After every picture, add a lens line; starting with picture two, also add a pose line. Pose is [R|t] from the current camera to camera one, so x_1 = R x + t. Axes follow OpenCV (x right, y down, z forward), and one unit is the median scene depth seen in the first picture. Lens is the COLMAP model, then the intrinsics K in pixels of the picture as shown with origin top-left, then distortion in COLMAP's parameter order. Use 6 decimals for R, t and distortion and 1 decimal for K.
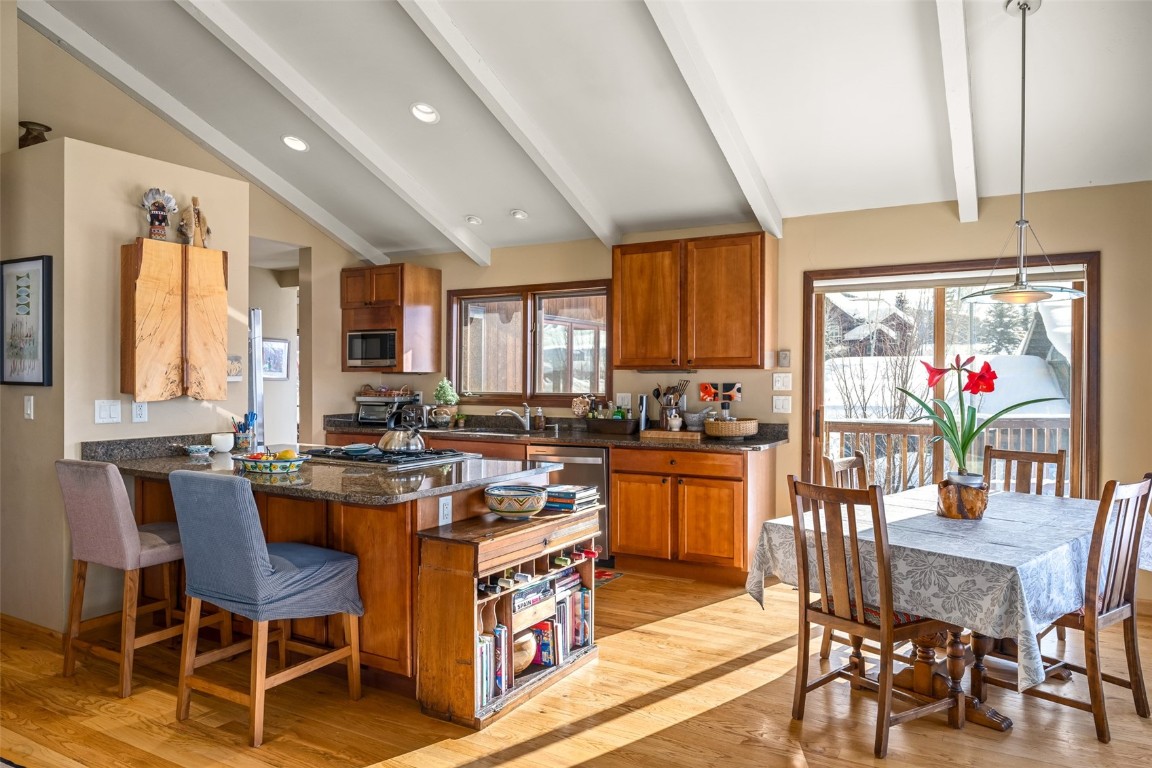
lens RADIAL K [[748.9, 0, 590.6], [0, 748.9, 391.2], [0, 0, 1]] dist [0.004862, 0.000991]
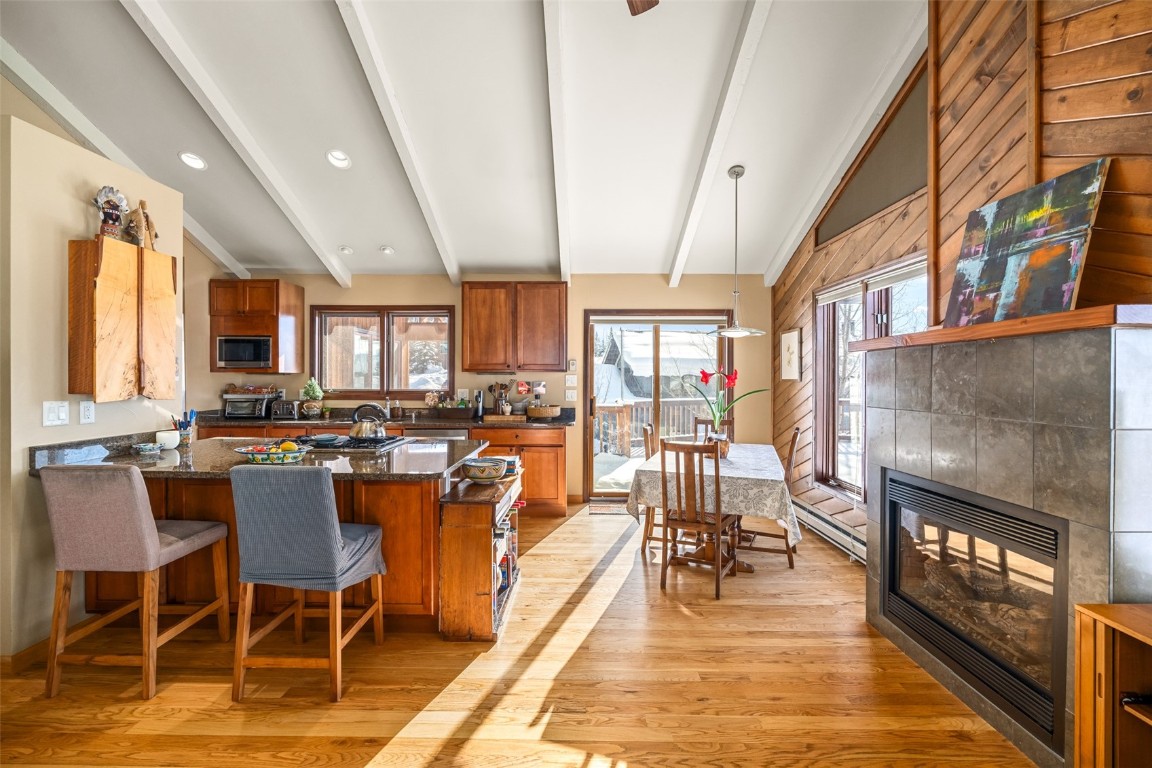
lens RADIAL K [[521.4, 0, 578.2], [0, 521.4, 389.9], [0, 0, 1]] dist [-0.003414, 0.001587]
pose [[0.869374, -0.010498, 0.494043, -0.376156], [0.007366, 0.999939, 0.008287, -0.003154], [-0.494099, -0.003565, 0.869398, 0.095487]]
